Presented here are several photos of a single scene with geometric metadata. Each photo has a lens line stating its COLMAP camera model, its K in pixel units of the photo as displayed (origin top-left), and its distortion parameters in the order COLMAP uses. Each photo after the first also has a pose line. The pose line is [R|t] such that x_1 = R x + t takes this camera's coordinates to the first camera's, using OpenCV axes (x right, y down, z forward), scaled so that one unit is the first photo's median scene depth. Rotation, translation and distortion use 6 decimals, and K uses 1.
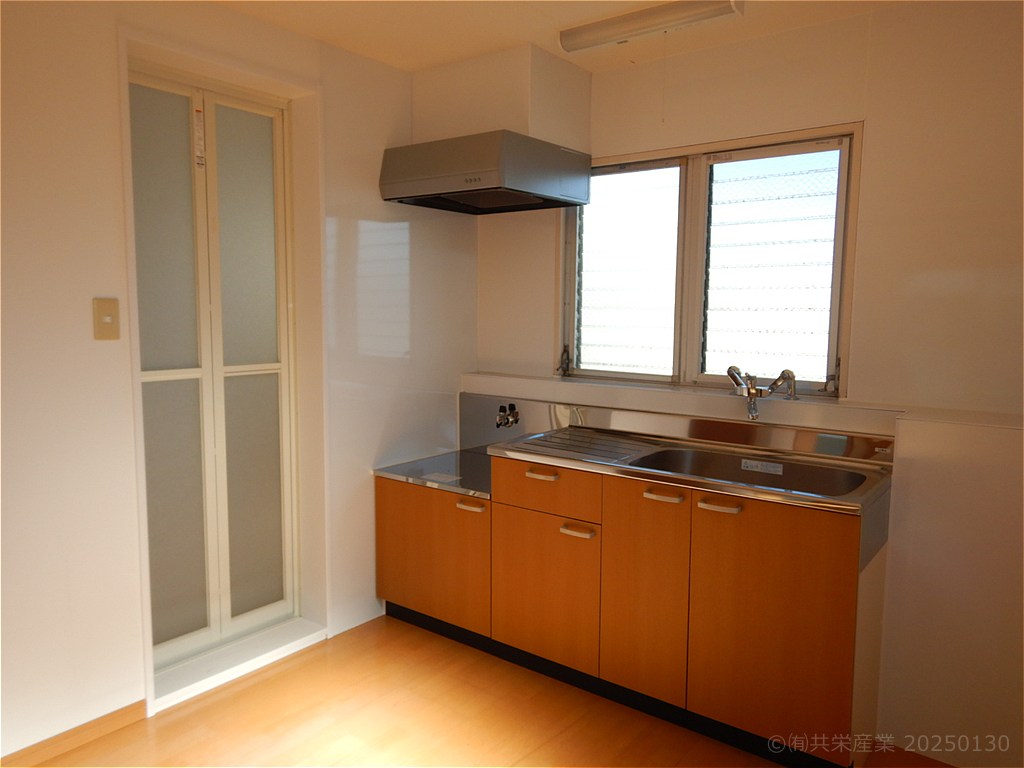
lens RADIAL K [[728.4, 0, 511.1], [0, 728.4, 384.5], [0, 0, 1]] dist [-0.005351, -0.001527]
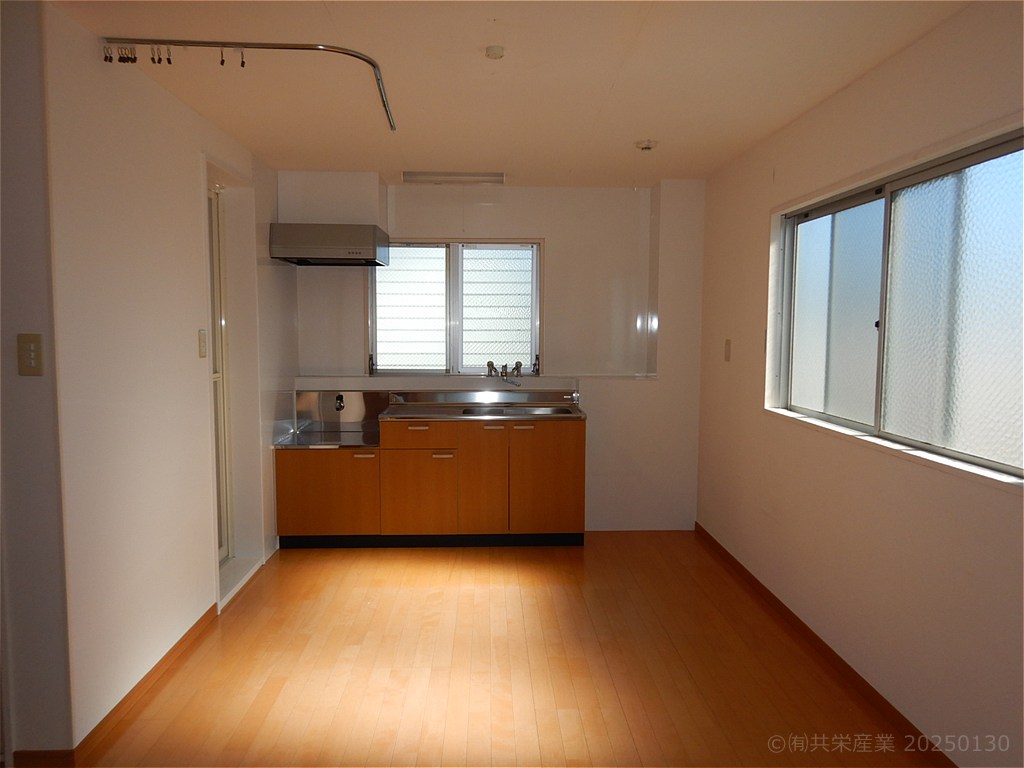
lens RADIAL K [[728.4, 0, 513.5], [0, 728.4, 383.7], [0, 0, 1]] dist [-0.005351, -0.001527]
pose [[0.774934, -0.058841, 0.629297, -0.739790], [0.073180, 0.997314, 0.003135, 0.027645], [-0.627791, 0.043622, 0.777159, -0.421686]]
